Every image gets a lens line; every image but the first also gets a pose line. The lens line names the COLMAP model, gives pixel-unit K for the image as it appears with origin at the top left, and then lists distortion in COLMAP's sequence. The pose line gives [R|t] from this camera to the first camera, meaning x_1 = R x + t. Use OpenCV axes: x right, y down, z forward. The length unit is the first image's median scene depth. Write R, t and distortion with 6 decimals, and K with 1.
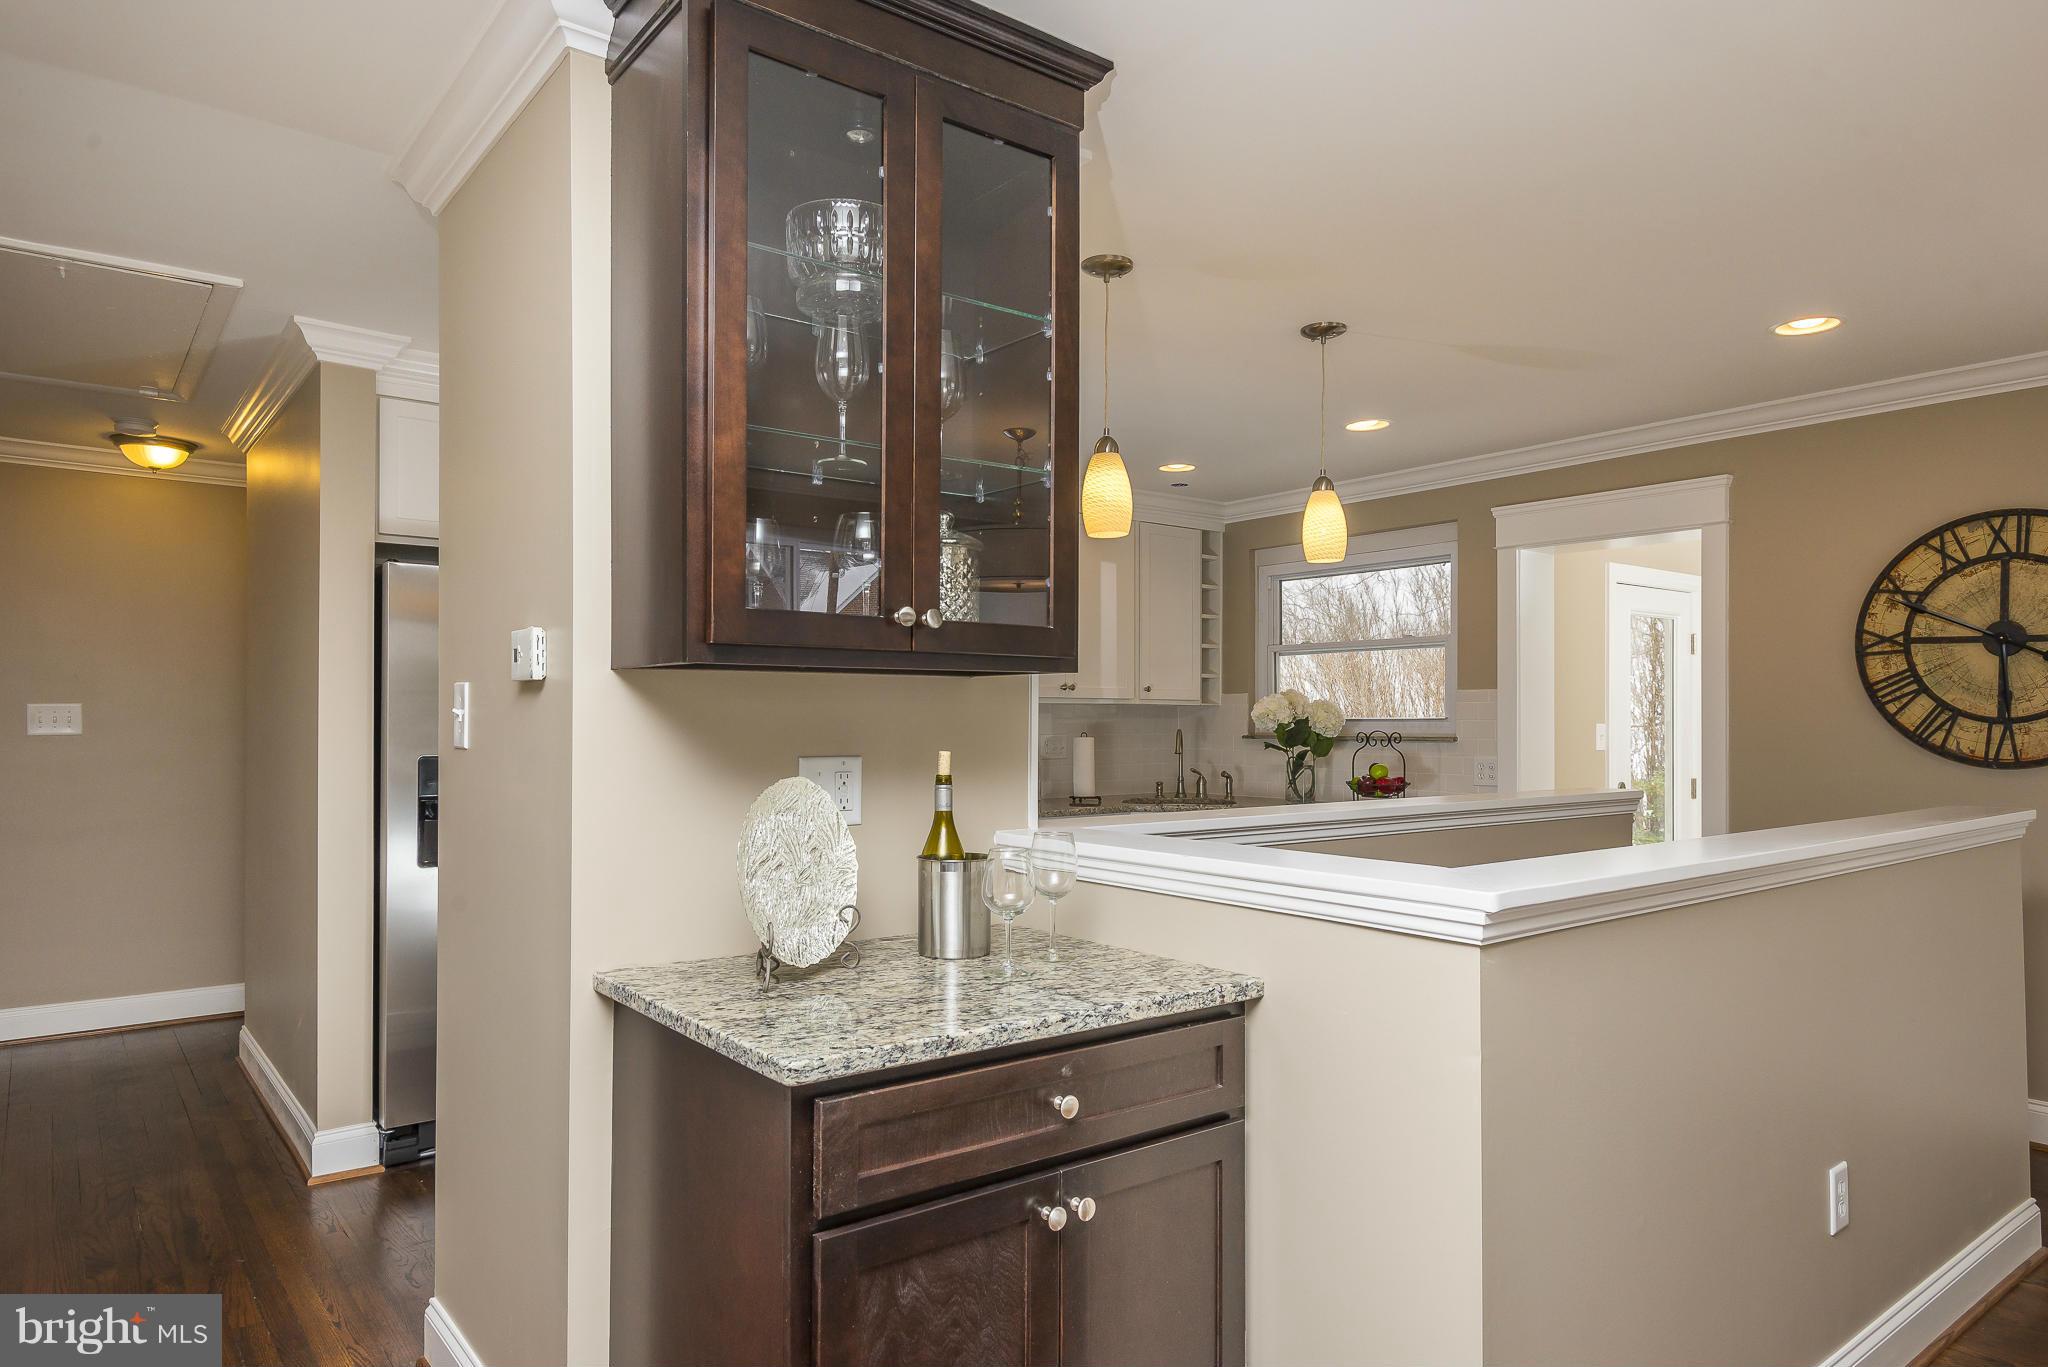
lens RADIAL K [[1248.5, 0, 1064.1], [0, 1248.5, 713.0], [0, 0, 1]] dist [0.018846, -0.008738]
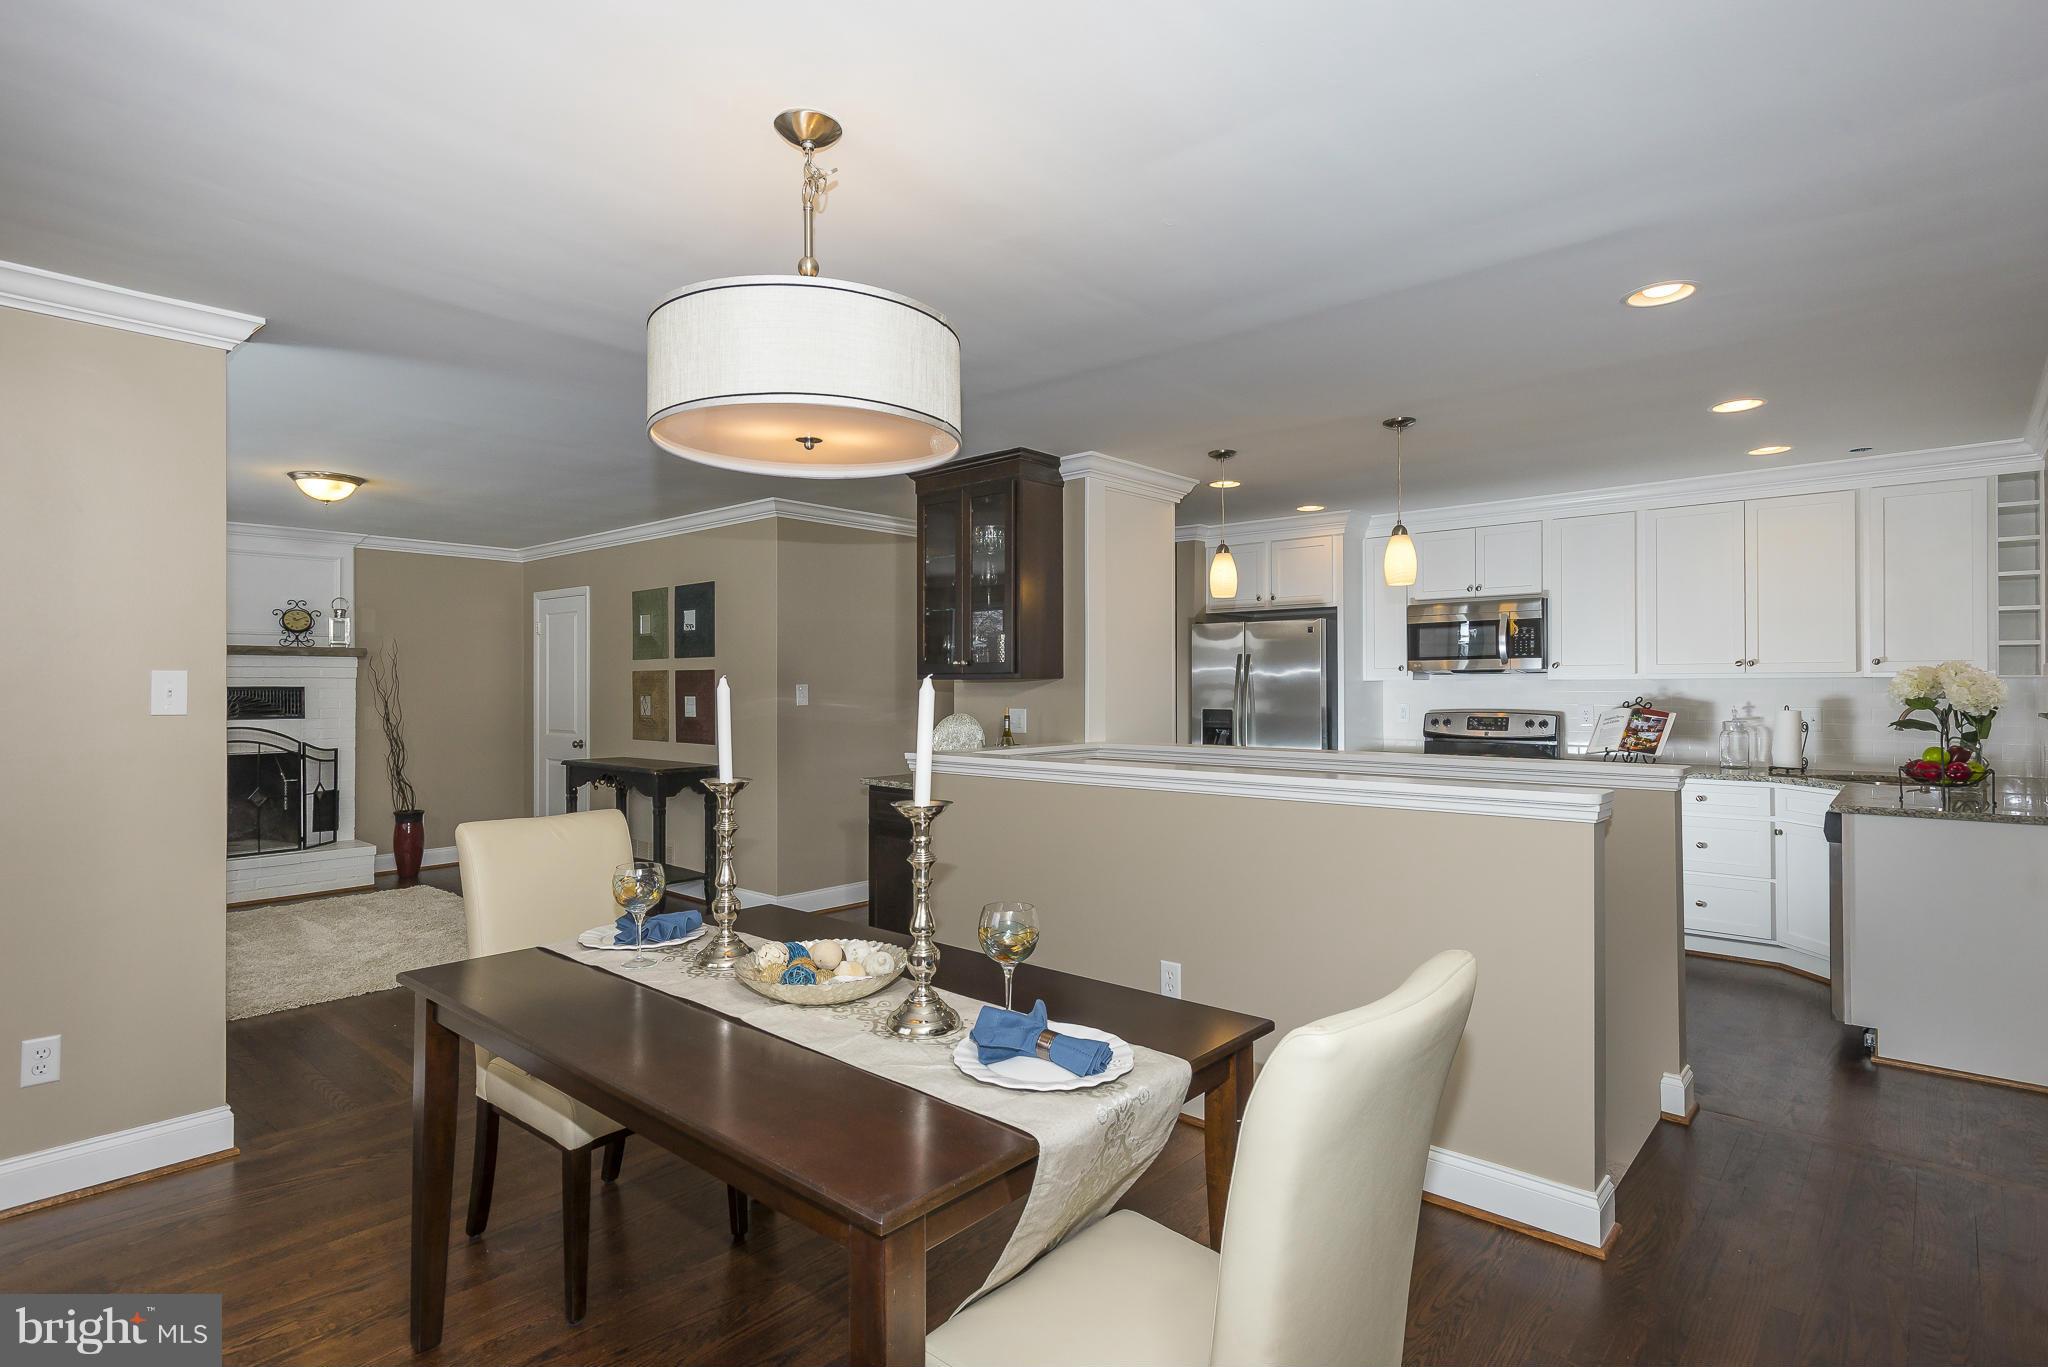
lens RADIAL K [[1044.5, 0, 1016.7], [0, 1044.5, 683.5], [0, 0, 1]] dist [0.008692, -0.003243]
pose [[0.153403, -0.003500, -0.988157, 1.197053], [0.008616, 0.999960, -0.002204, -0.009327], [0.988126, -0.008176, 0.153427, 0.346931]]
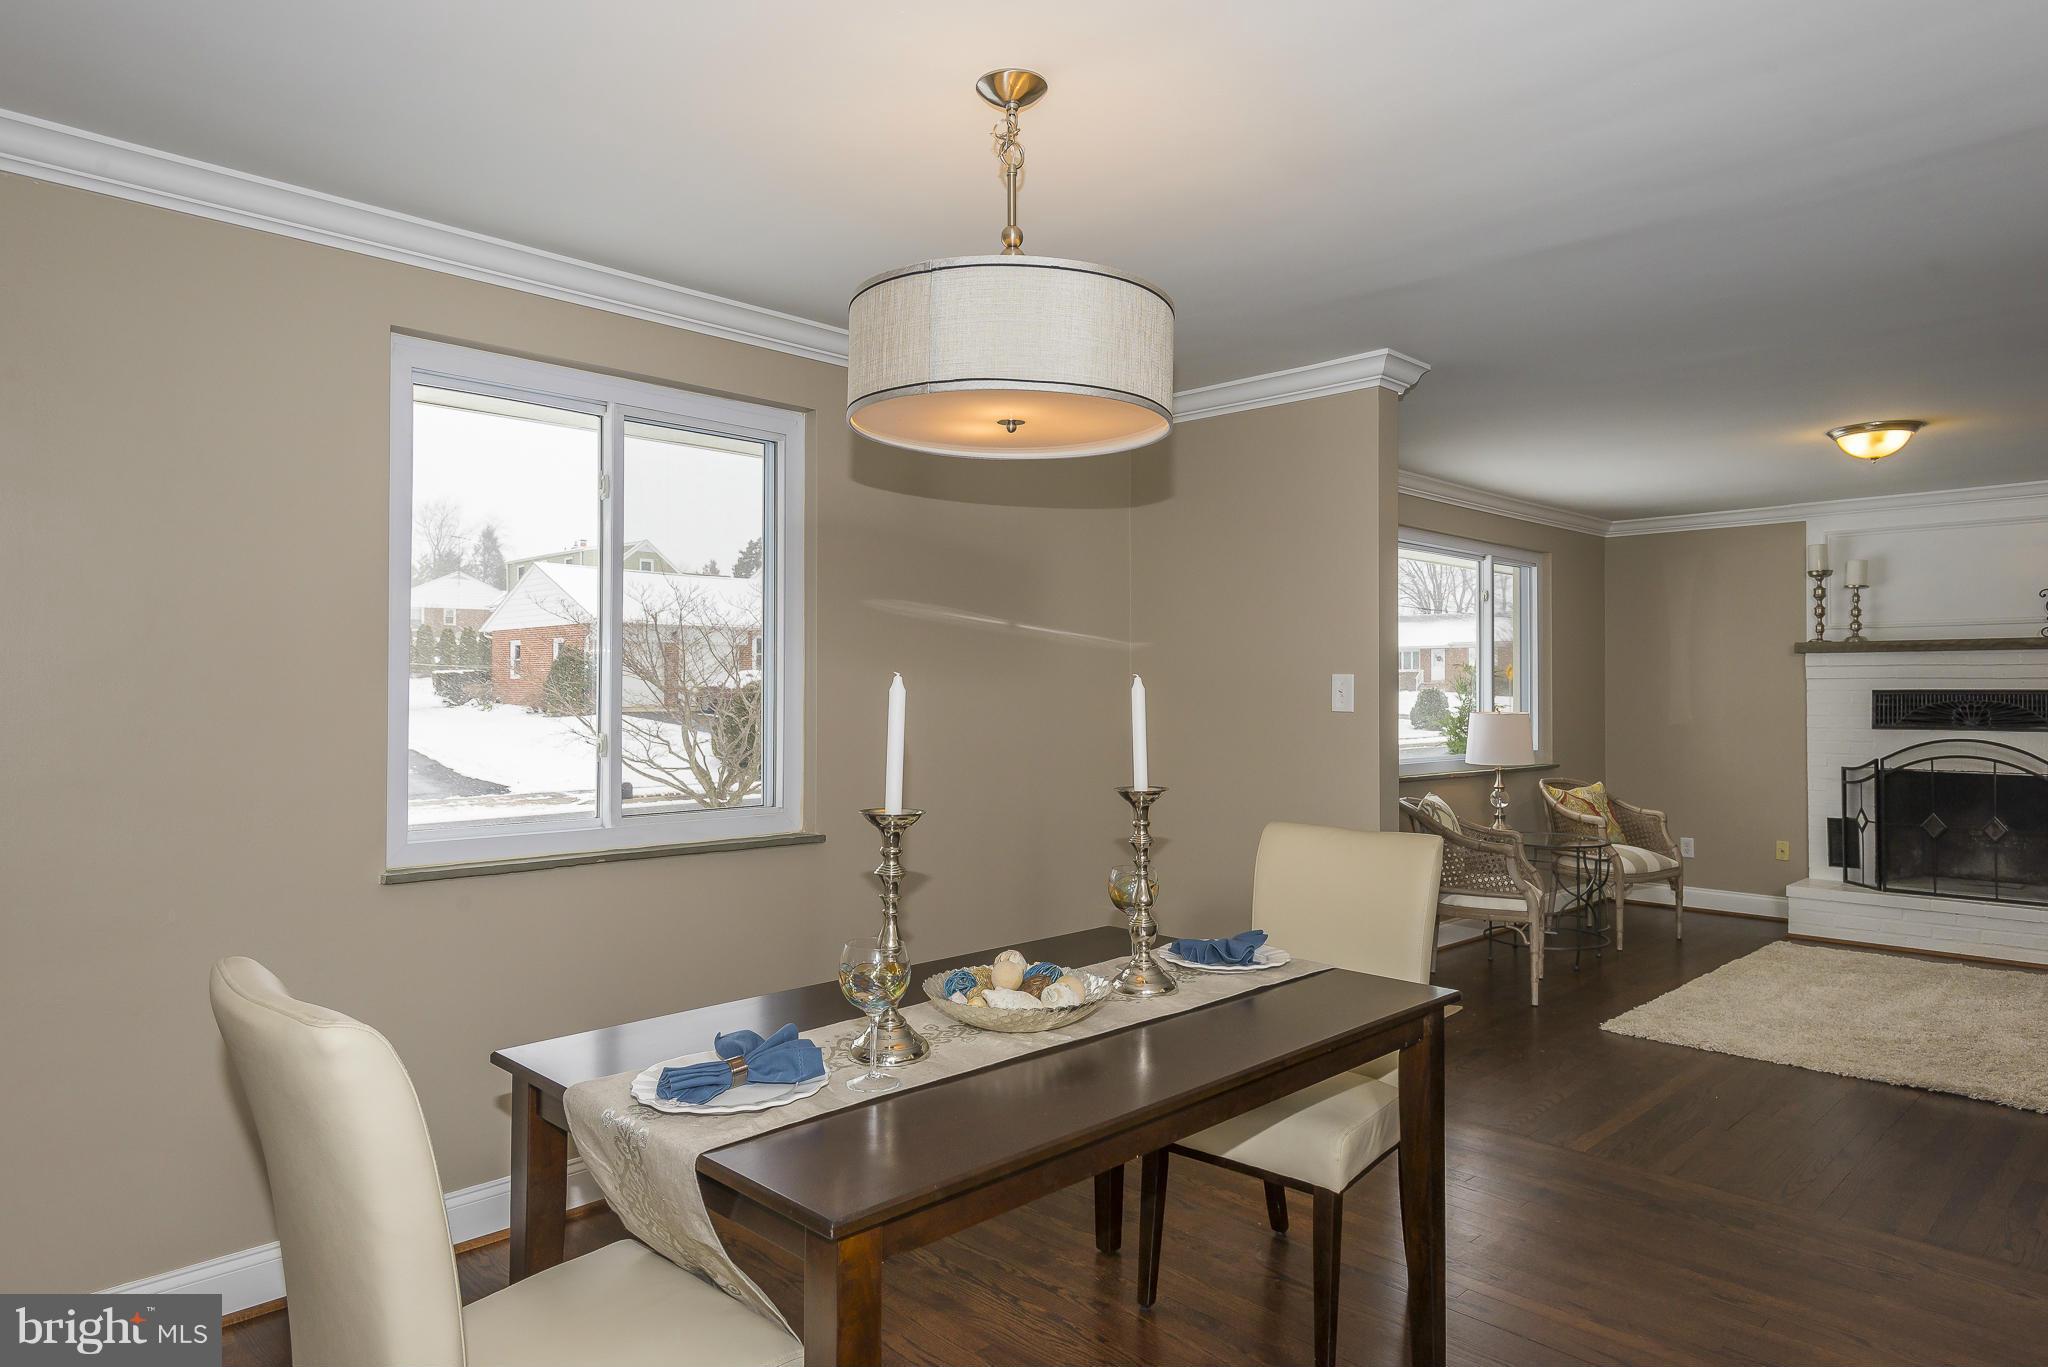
lens RADIAL K [[1248.5, 0, 1030.2], [0, 1248.5, 674.8], [0, 0, 1]] dist [0.018846, -0.008738]
pose [[-0.994785, -0.004254, -0.101901, 0.724620], [-0.002290, 0.999810, -0.019380, -0.003753], [0.101964, -0.019046, -0.994606, 0.884853]]
